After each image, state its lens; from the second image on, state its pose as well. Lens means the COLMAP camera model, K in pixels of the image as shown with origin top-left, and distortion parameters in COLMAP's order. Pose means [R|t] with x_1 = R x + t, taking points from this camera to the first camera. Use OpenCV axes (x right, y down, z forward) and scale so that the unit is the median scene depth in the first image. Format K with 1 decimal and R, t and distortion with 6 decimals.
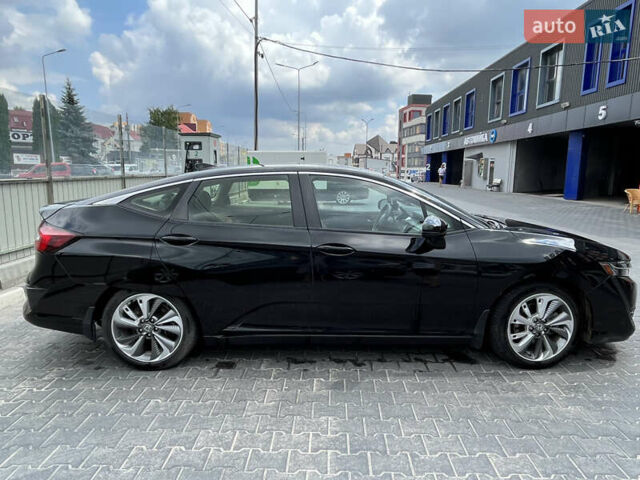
lens RADIAL K [[441.5, 0, 318.0], [0, 441.5, 243.7], [0, 0, 1]] dist [-0.004314, 0.004502]
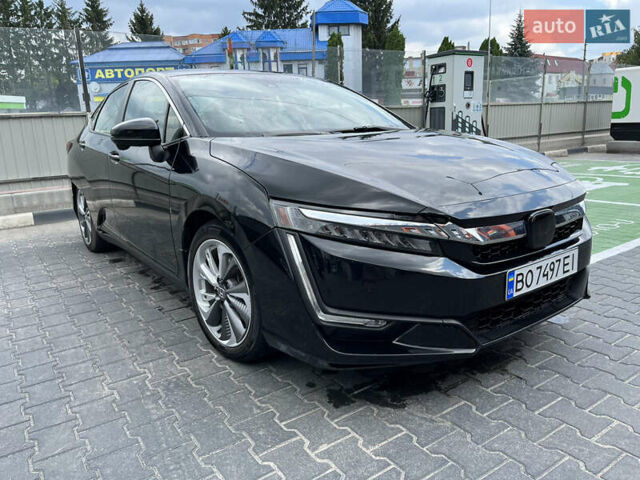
lens RADIAL K [[491.9, 0, 321.3], [0, 491.9, 237.4], [0, 0, 1]] dist [0.035975, -0.045072]
pose [[0.585757, 0.157980, -0.794941, 0.300407], [-0.092638, 0.987441, 0.127976, 0.000602], [0.805175, -0.001321, 0.593036, 0.179683]]
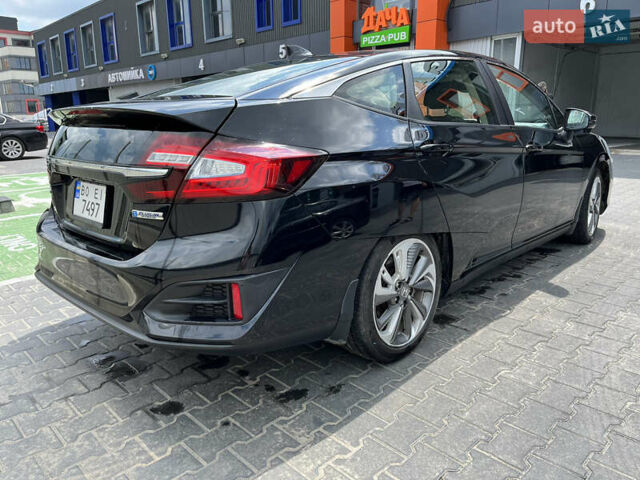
lens RADIAL K [[491.9, 0, 323.0], [0, 491.9, 238.1], [0, 0, 1]] dist [0.035975, -0.045072]
pose [[0.696745, -0.186875, 0.692549, -0.244931], [0.136912, 0.982365, 0.127336, 0.001185], [-0.704132, 0.006097, 0.710043, 0.147451]]
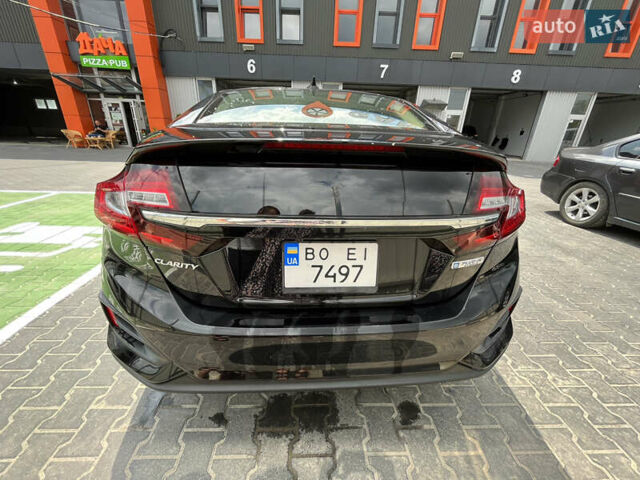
lens RADIAL K [[260.3, 0, 319.8], [0, 260.3, 241.5], [0, 0, 1]] dist [-0.008288, -0.000003]
pose [[-0.067435, -0.397626, 0.915066, -0.240654], [0.127291, 0.906230, 0.403167, -0.033132], [-0.989570, 0.143667, -0.010497, 0.322213]]
